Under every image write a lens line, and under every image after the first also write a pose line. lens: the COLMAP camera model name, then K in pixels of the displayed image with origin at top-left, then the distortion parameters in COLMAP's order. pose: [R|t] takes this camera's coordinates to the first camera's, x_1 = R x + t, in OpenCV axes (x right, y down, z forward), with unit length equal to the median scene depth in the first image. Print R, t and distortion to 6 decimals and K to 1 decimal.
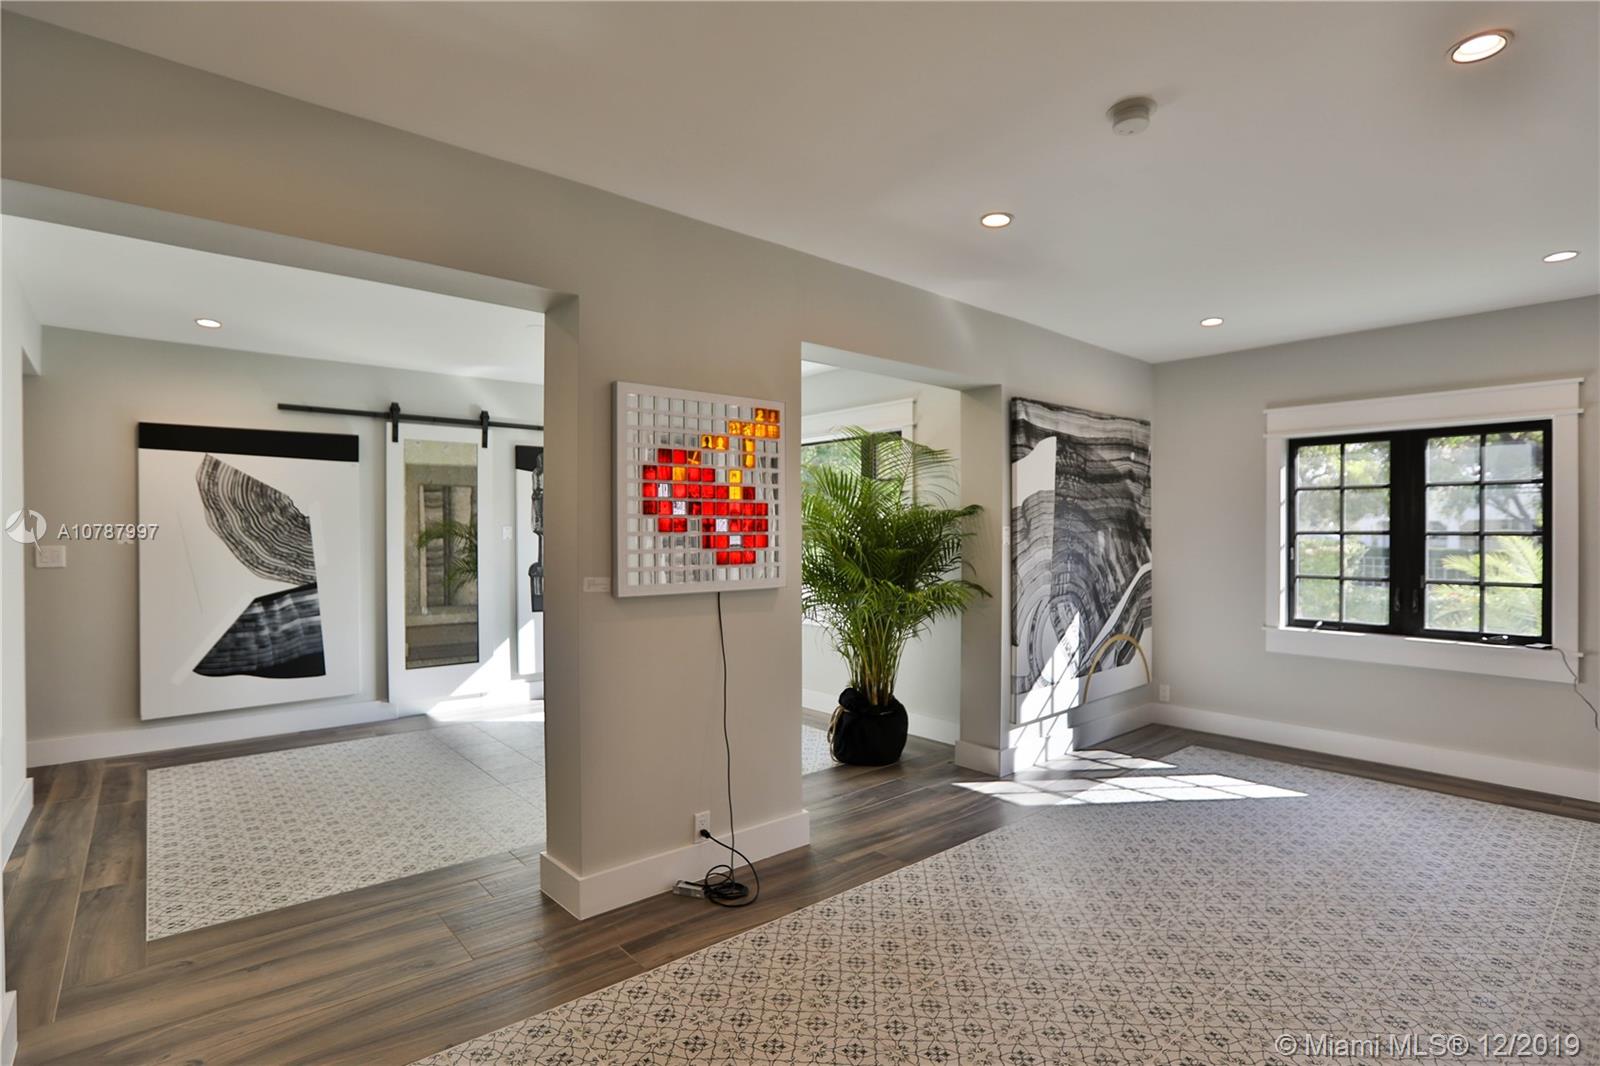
lens RADIAL K [[779.0, 0, 800.0], [0, 779.0, 533.0], [0, 0, 1]] dist [-0.035471, 0.000516]
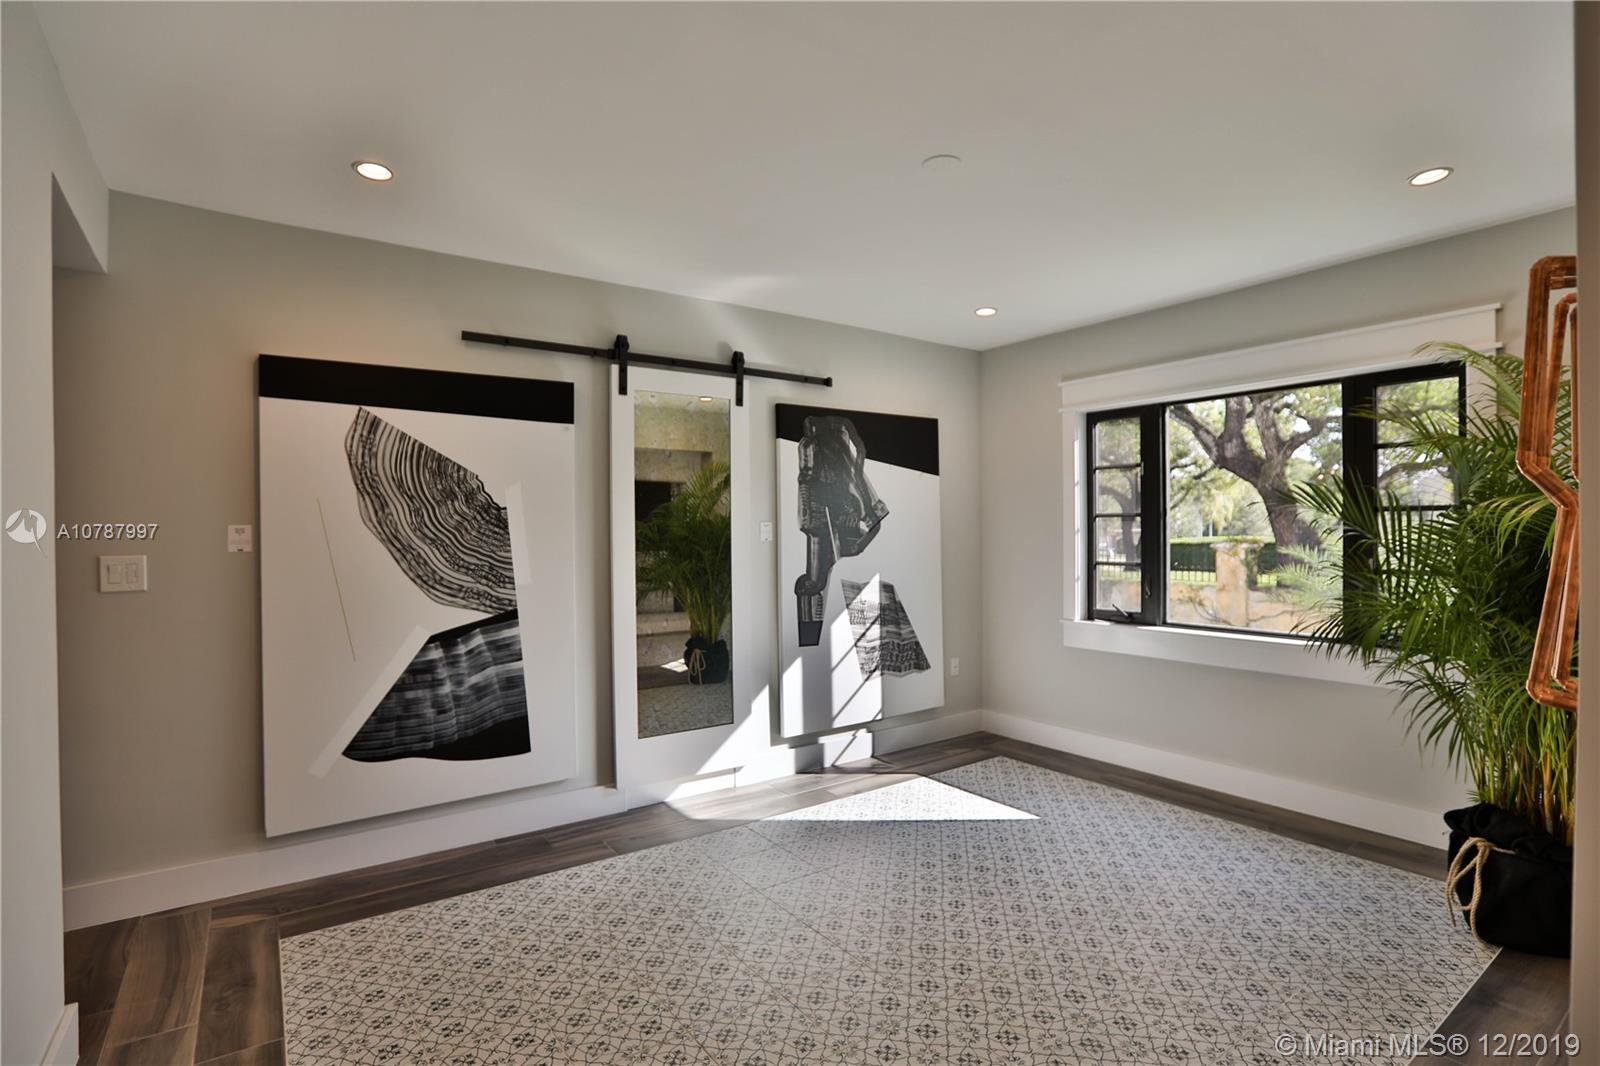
lens RADIAL K [[753.7, 0, 798.0], [0, 753.7, 528.9], [0, 0, 1]] dist [-0.081558, 0.025877]
pose [[0.997257, 0.001220, -0.074004, -0.351044], [-0.000930, 0.999992, 0.003956, -0.005876], [0.074008, -0.003876, 0.997250, 0.398006]]
